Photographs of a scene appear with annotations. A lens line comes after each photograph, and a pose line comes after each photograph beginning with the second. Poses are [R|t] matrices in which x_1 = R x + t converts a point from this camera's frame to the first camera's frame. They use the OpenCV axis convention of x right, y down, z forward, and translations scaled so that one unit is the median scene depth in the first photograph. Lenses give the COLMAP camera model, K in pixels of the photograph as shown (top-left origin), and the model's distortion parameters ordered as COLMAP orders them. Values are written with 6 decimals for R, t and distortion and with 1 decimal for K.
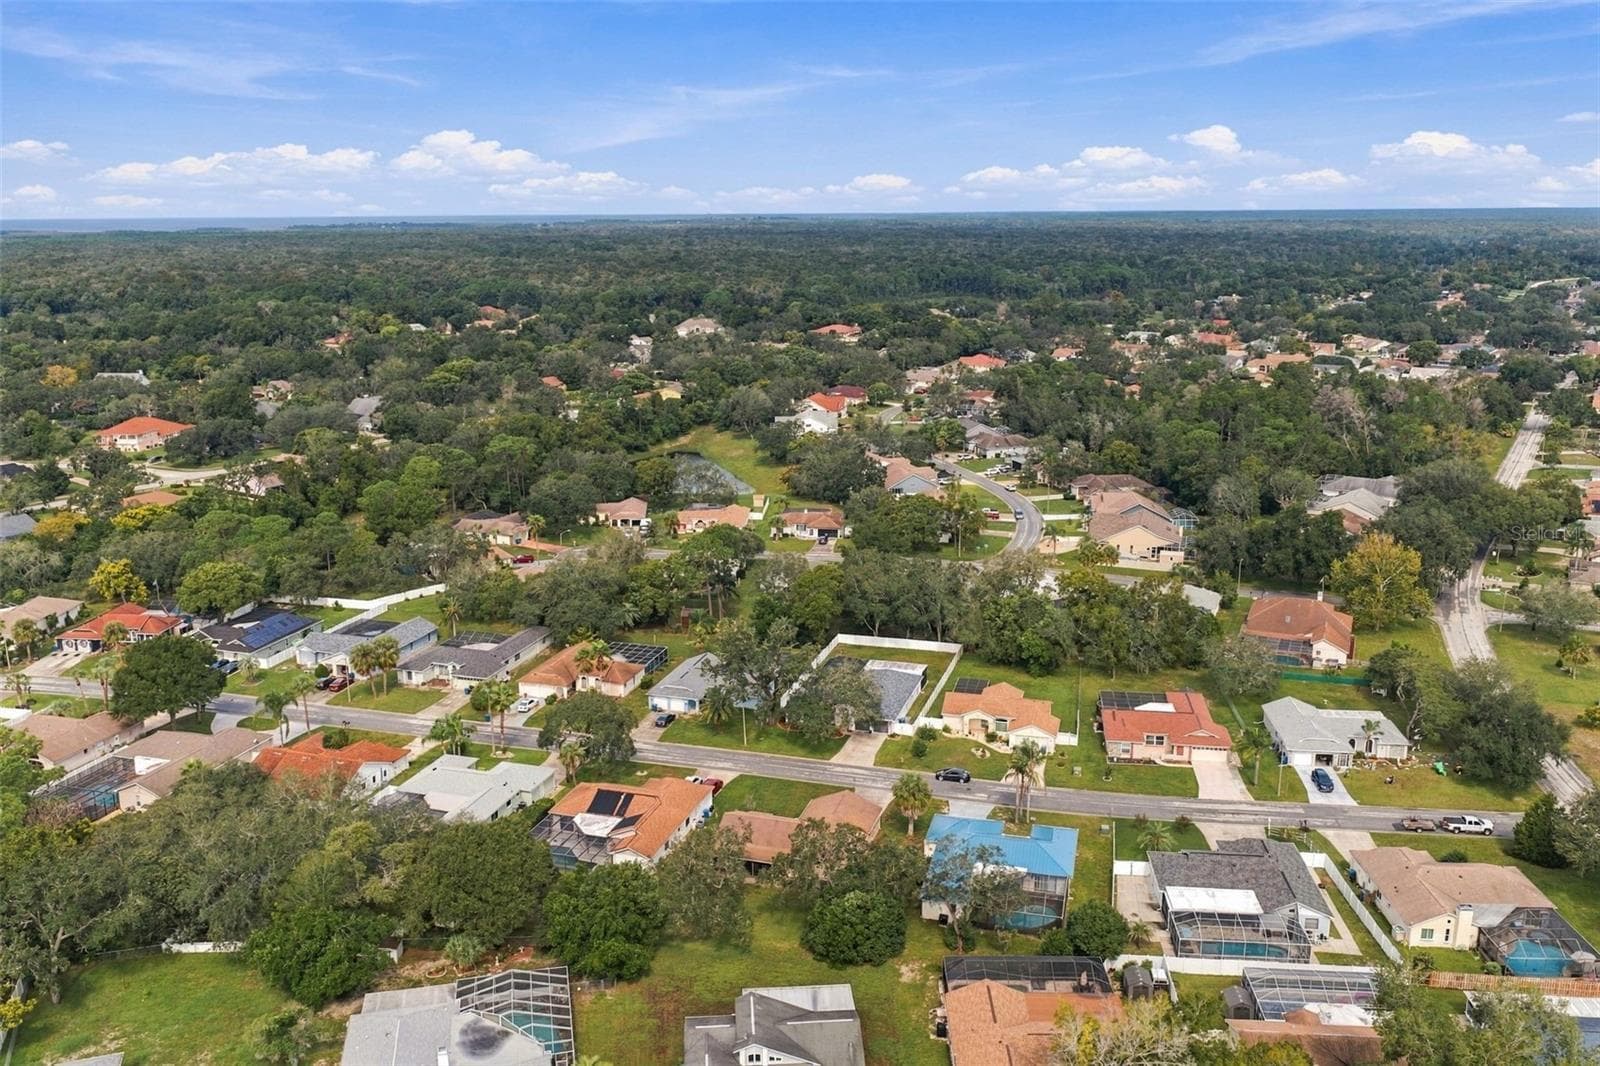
lens RADIAL K [[1324.4, 0, 795.2], [0, 1324.4, 532.2], [0, 0, 1]] dist [0.024831, -0.038023]
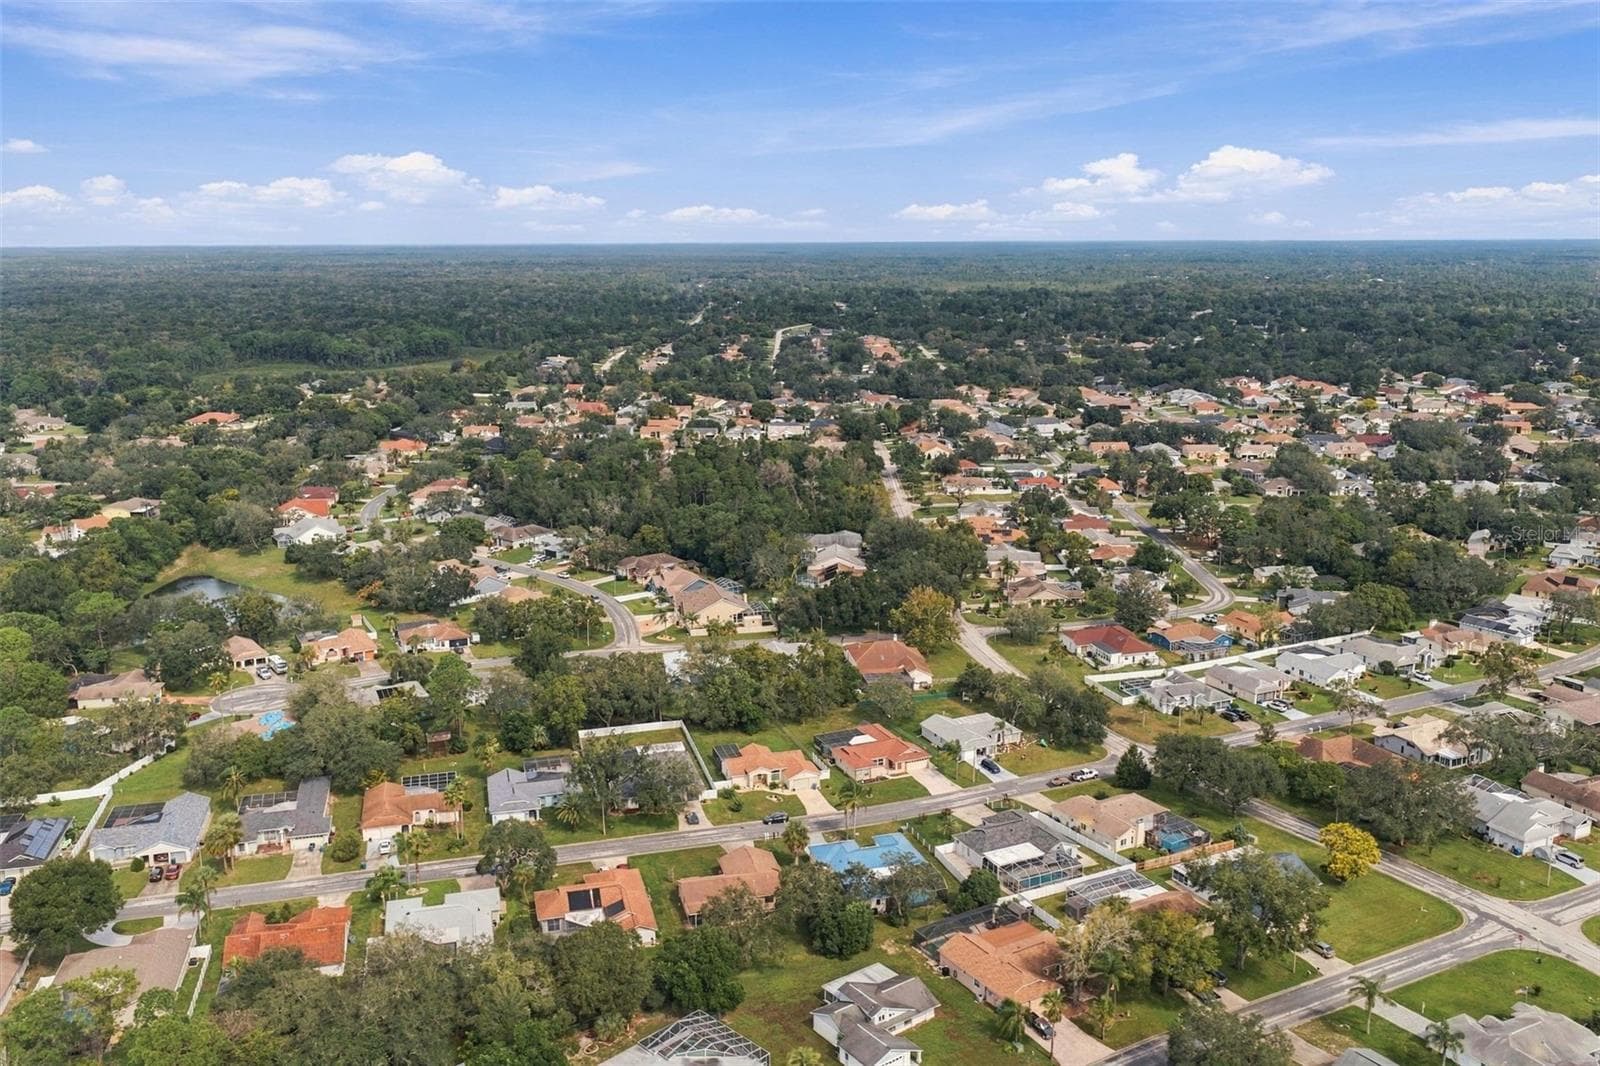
lens RADIAL K [[1324.4, 0, 805.4], [0, 1324.4, 531.4], [0, 0, 1]] dist [0.024831, -0.038023]
pose [[0.847176, -0.111894, 0.519397, -0.446069], [0.126203, 0.991973, 0.007854, -0.095966], [-0.516106, 0.058896, 0.854497, -0.153671]]
